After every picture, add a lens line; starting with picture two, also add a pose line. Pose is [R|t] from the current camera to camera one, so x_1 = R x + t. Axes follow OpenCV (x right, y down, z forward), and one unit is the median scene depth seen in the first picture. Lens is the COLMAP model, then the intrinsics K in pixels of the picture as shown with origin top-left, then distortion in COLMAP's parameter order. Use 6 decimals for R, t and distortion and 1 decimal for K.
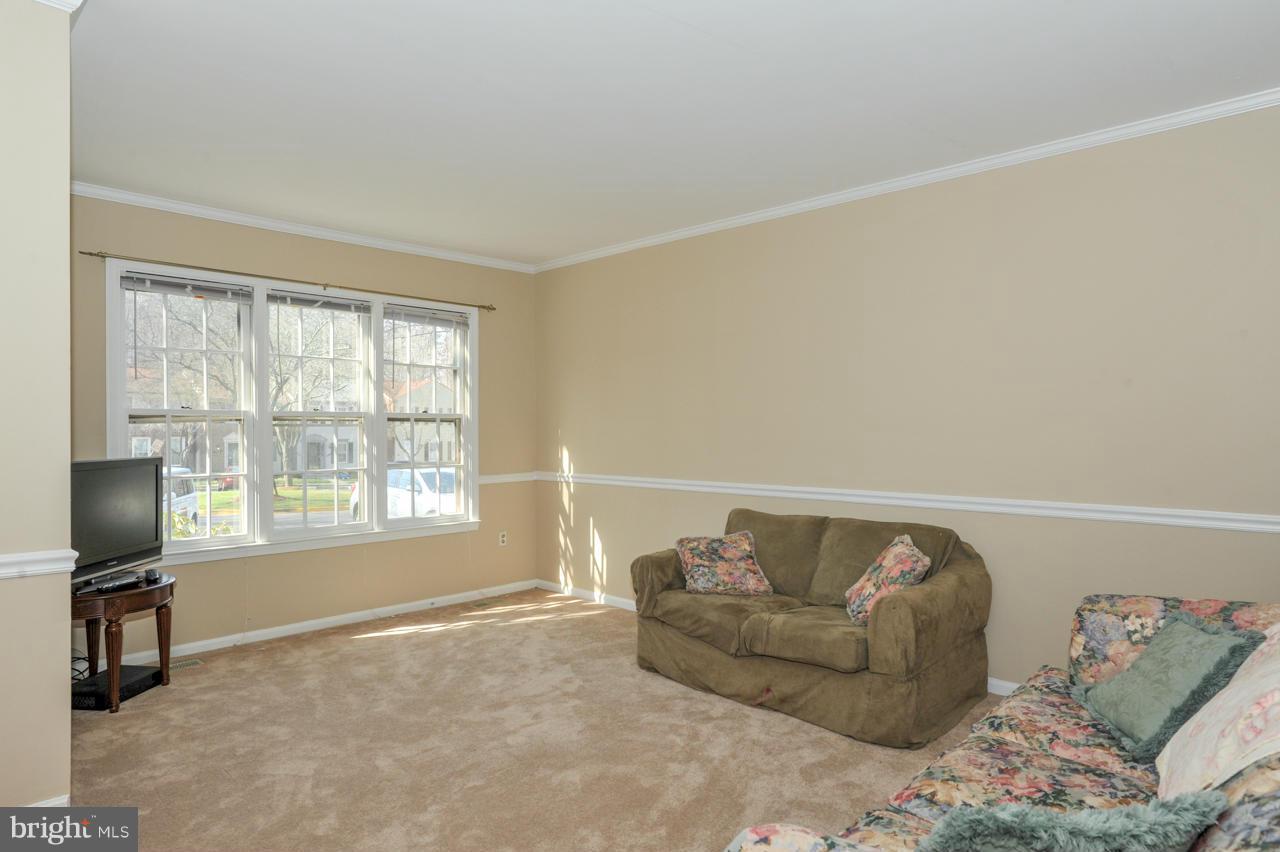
lens RADIAL K [[748.5, 0, 640.0], [0, 748.5, 426.0], [0, 0, 1]] dist [0.000161, 0.000234]
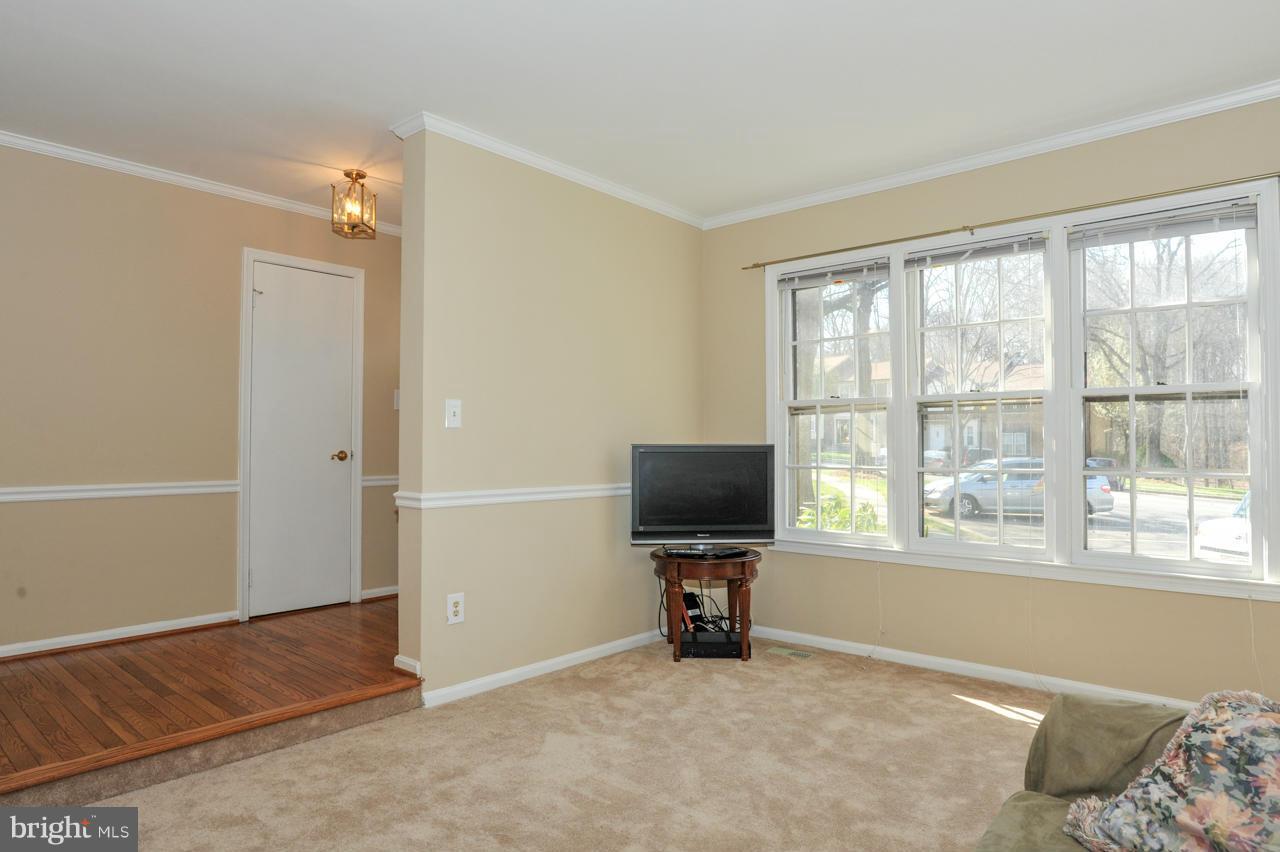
lens RADIAL K [[748.5, 0, 640.0], [0, 748.5, 426.0], [0, 0, 1]] dist [0.000161, 0.000234]
pose [[0.068860, -0.026830, -0.997265, 0.344060], [-0.001392, 0.999635, -0.026990, 0.039548], [0.997625, 0.003246, 0.068797, 0.656979]]
